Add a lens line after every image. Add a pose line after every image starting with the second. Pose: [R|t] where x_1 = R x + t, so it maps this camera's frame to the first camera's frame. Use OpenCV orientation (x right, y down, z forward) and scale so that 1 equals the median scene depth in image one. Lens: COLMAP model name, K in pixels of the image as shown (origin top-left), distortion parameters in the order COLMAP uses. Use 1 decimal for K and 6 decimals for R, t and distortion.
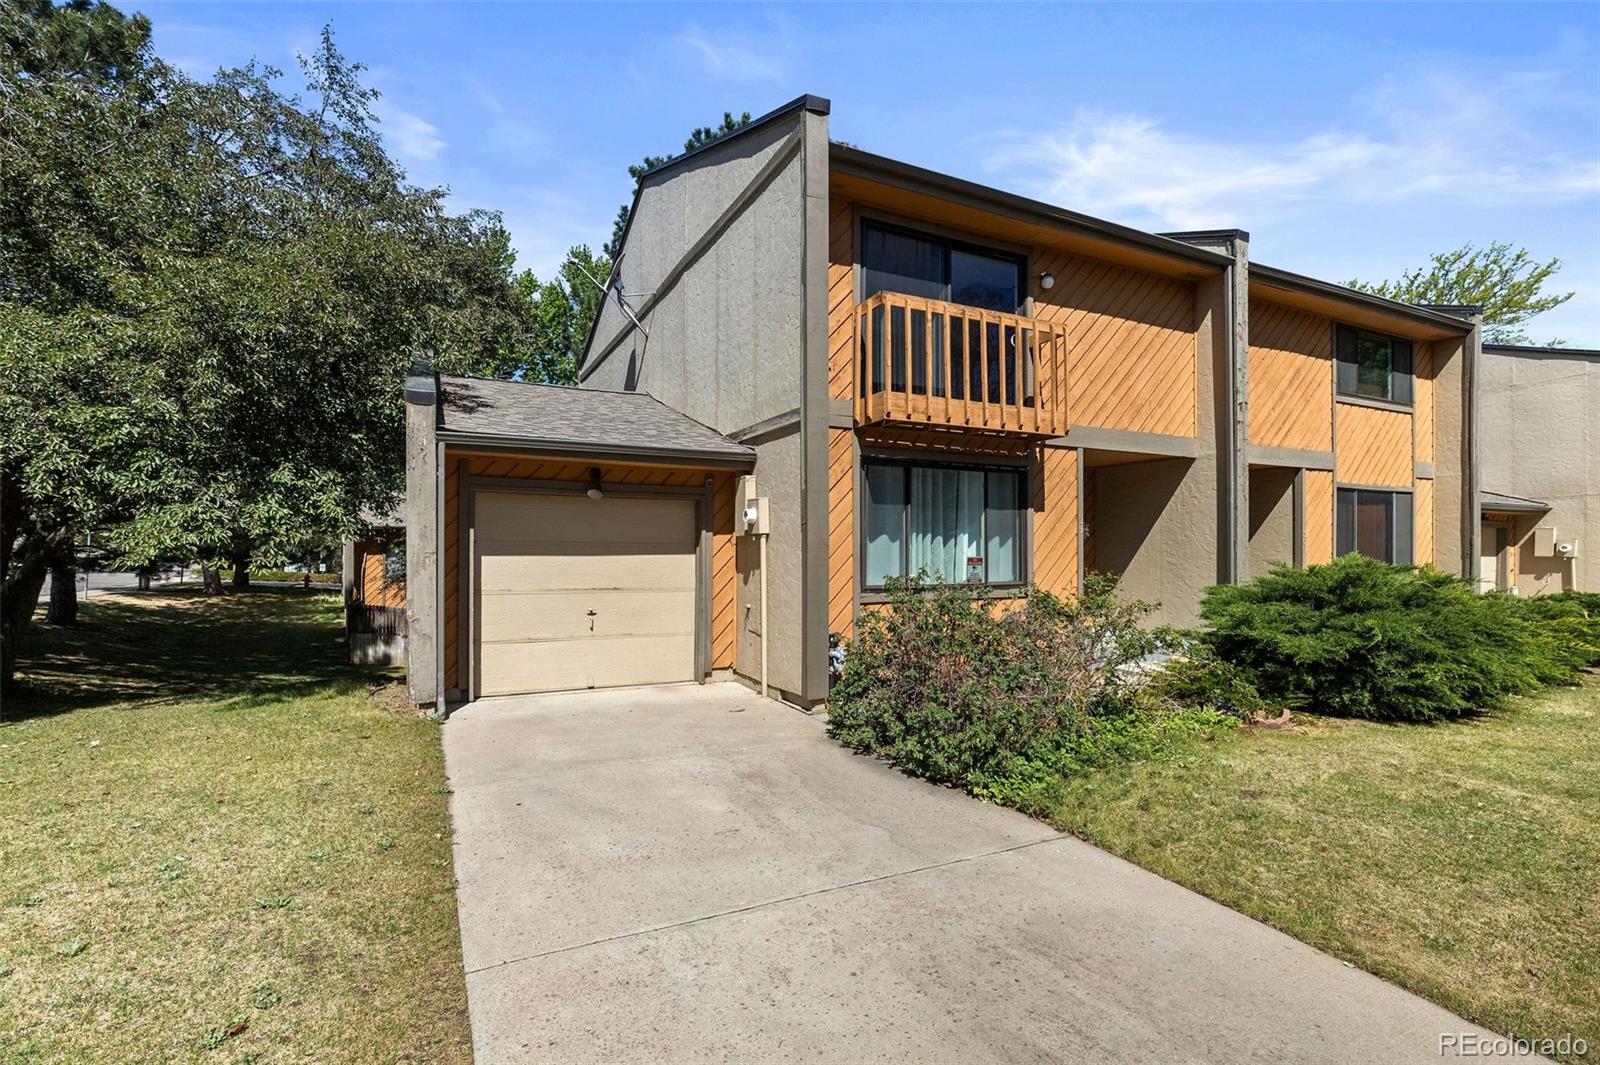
lens RADIAL K [[720.7, 0, 800.0], [0, 720.7, 532.5], [0, 0, 1]] dist [0.005516, 0.000376]
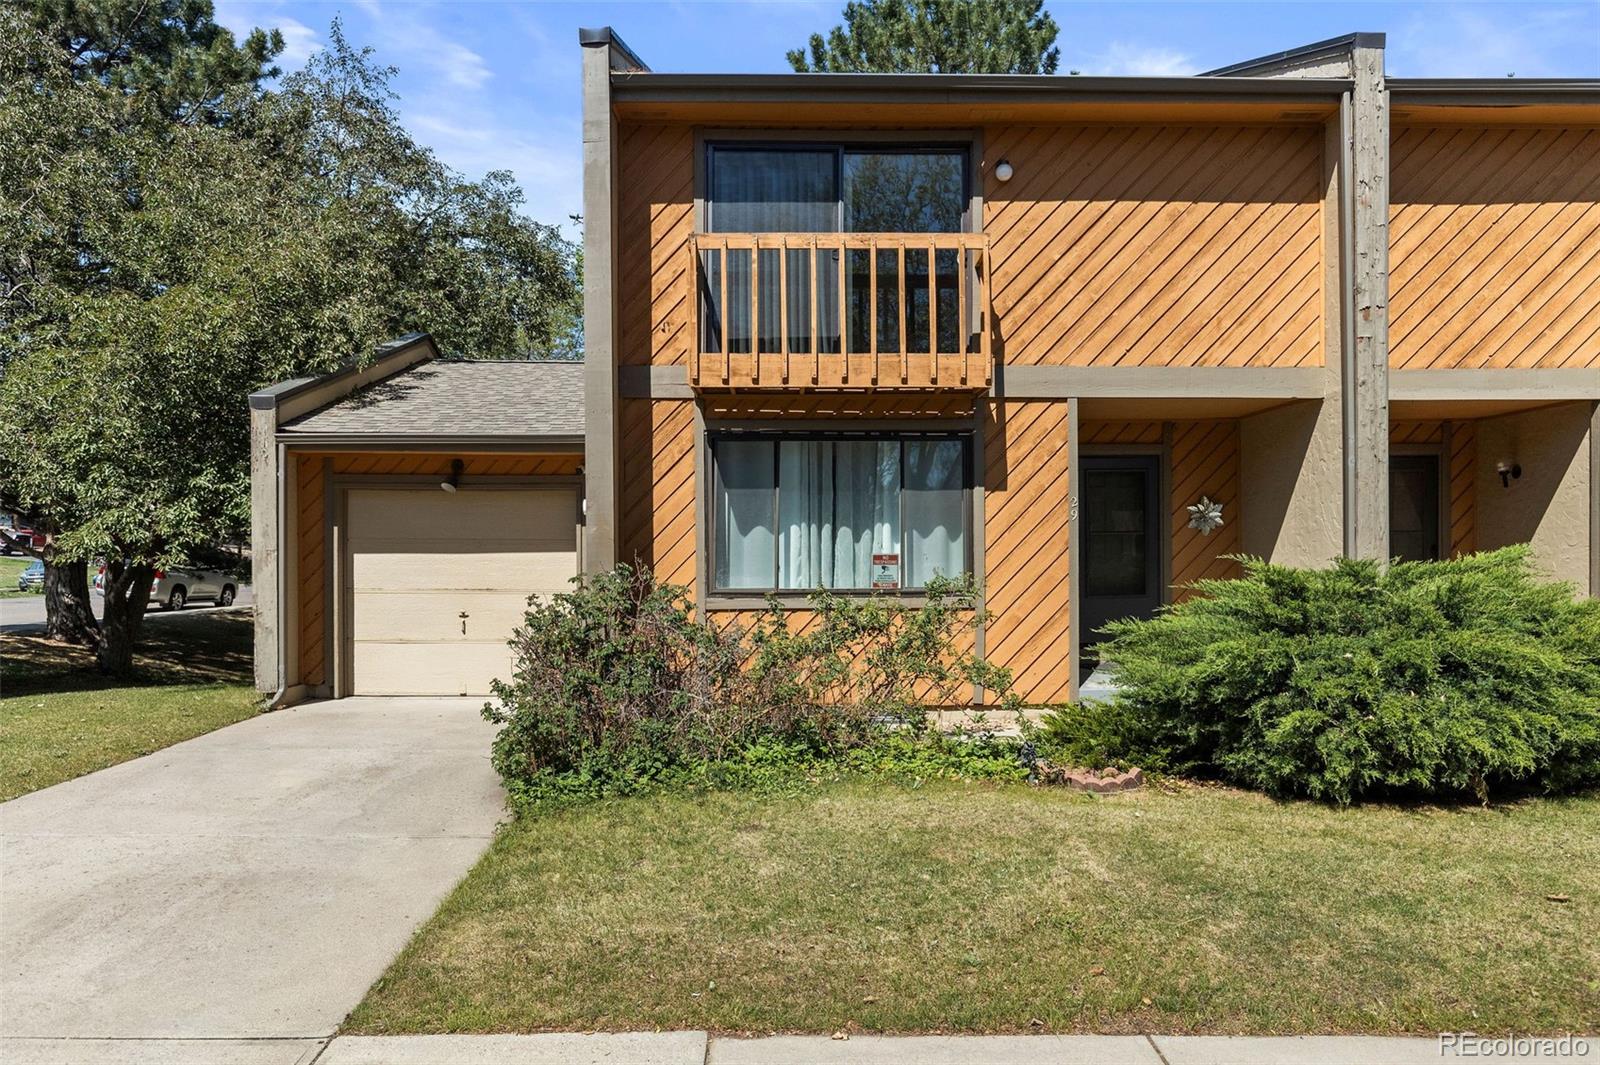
lens RADIAL K [[1056.2, 0, 800.0], [0, 1056.2, 532.5], [0, 0, 1]] dist [-0.001253, 0.000612]
pose [[0.905781, -0.012798, -0.423553, 0.632040], [0.014347, 0.999897, 0.000469, 0.009757], [0.423503, -0.006501, 0.905871, -0.046221]]
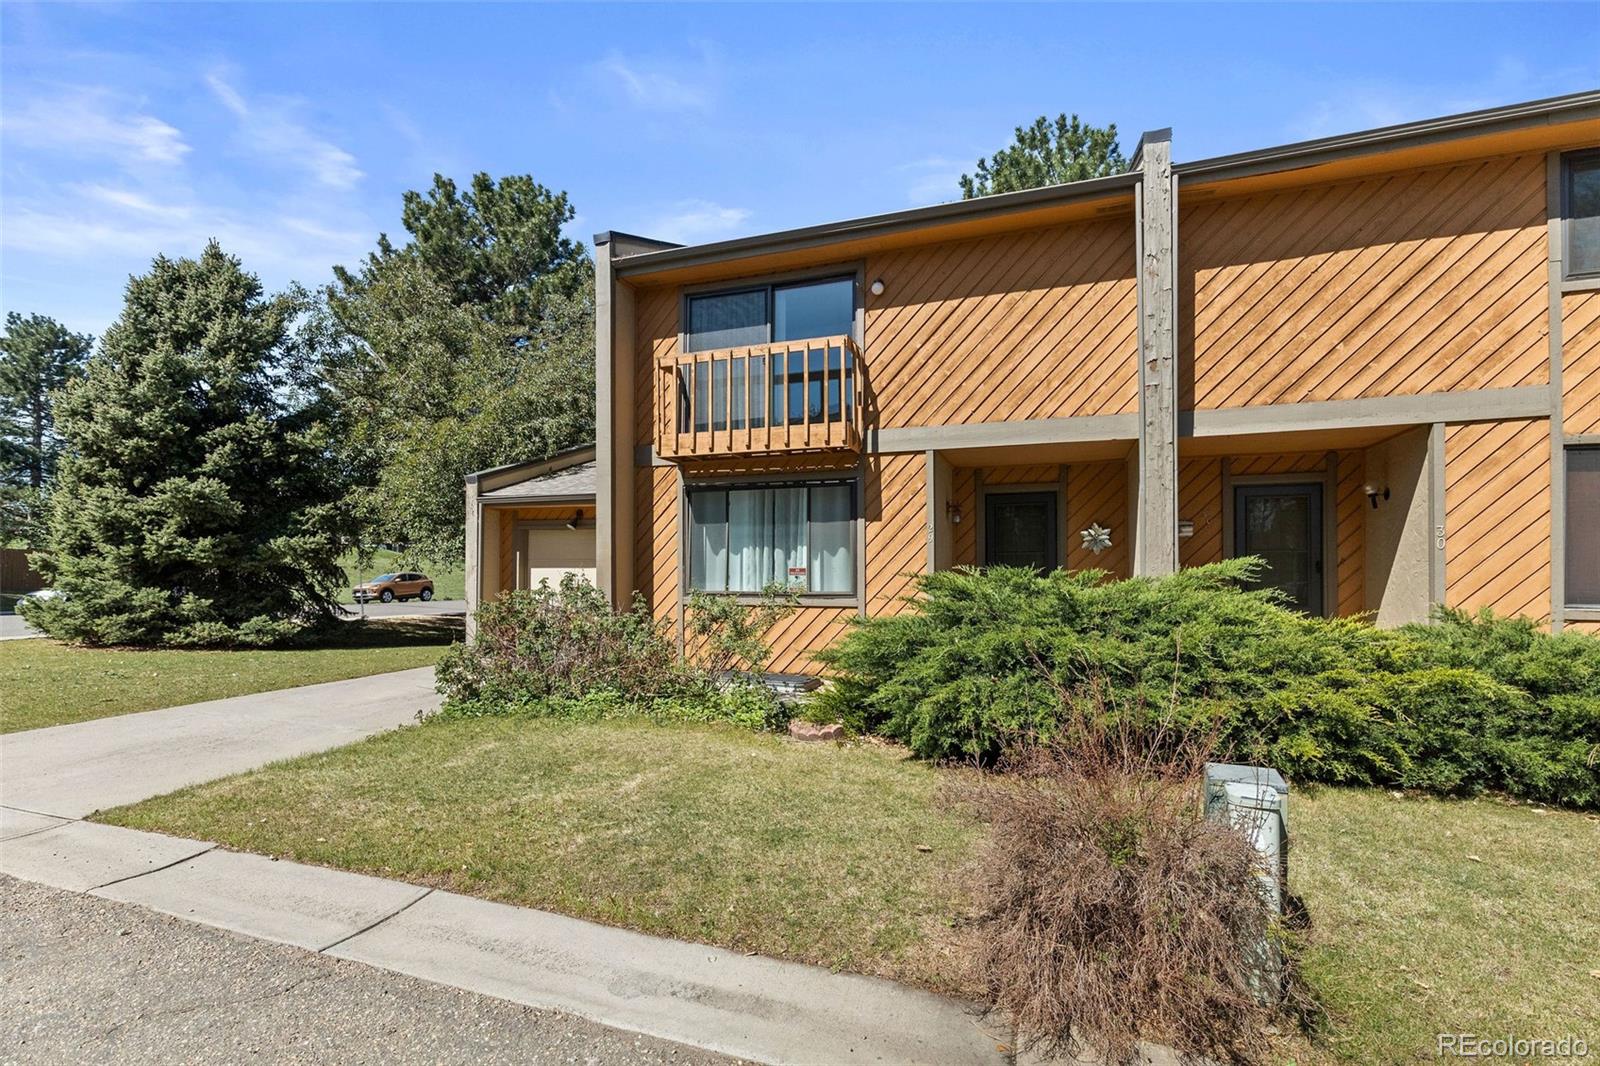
lens RADIAL K [[724.0, 0, 797.0], [0, 724.0, 550.6], [0, 0, 1]] dist [0.009090, 0.000081]
pose [[0.697212, -0.025136, -0.716424, 1.017152], [0.016883, 0.999684, -0.018643, 0.028981], [0.716666, 0.000903, 0.697416, 0.243541]]
